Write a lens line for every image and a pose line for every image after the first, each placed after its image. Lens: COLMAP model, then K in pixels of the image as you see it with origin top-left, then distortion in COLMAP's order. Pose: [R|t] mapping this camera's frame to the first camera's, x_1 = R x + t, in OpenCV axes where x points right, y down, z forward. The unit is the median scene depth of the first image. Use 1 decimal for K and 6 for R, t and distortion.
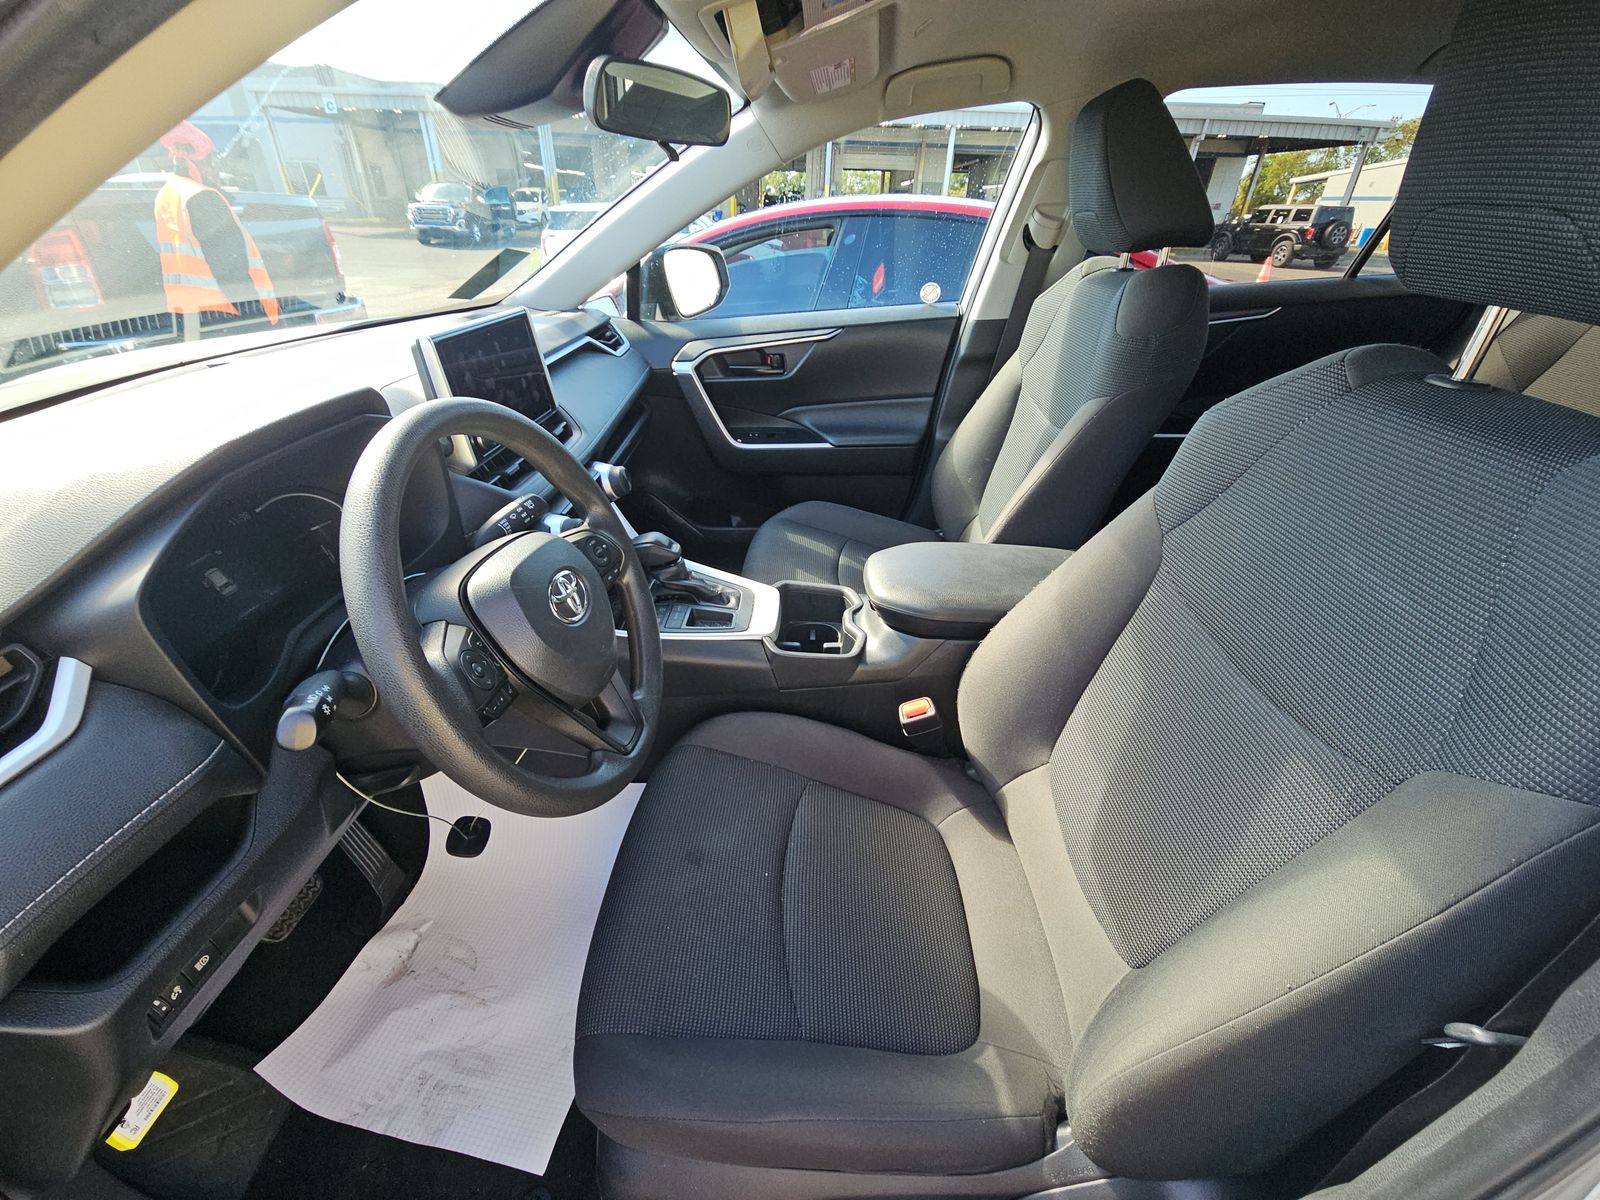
lens RADIAL K [[648.6, 0, 787.0], [0, 648.6, 593.7], [0, 0, 1]] dist [0.001228, -0.003381]
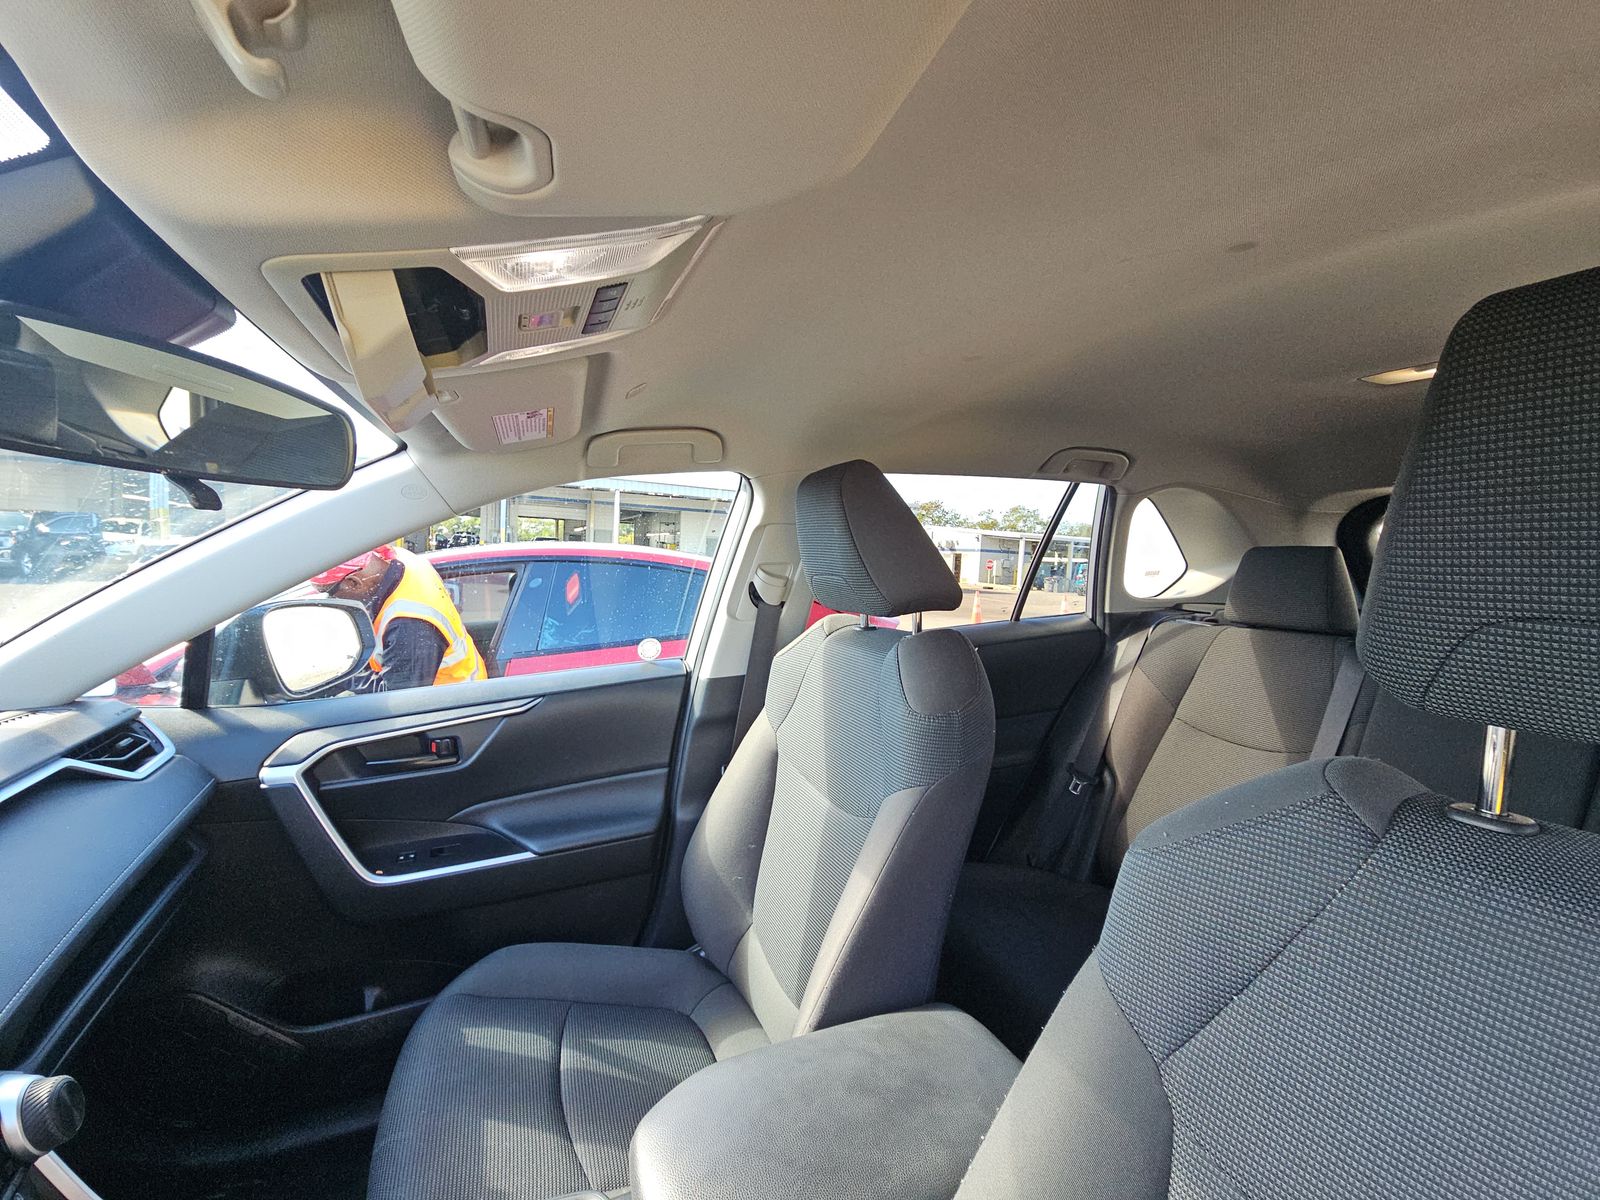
lens RADIAL K [[648.6, 0, 787.0], [0, 648.6, 593.7], [0, 0, 1]] dist [0.001228, -0.003381]
pose [[0.893613, -0.008767, 0.448754, 0.000292], [0.210325, 0.891422, -0.401411, -0.150398], [-0.396510, 0.453090, 0.798430, 0.217343]]
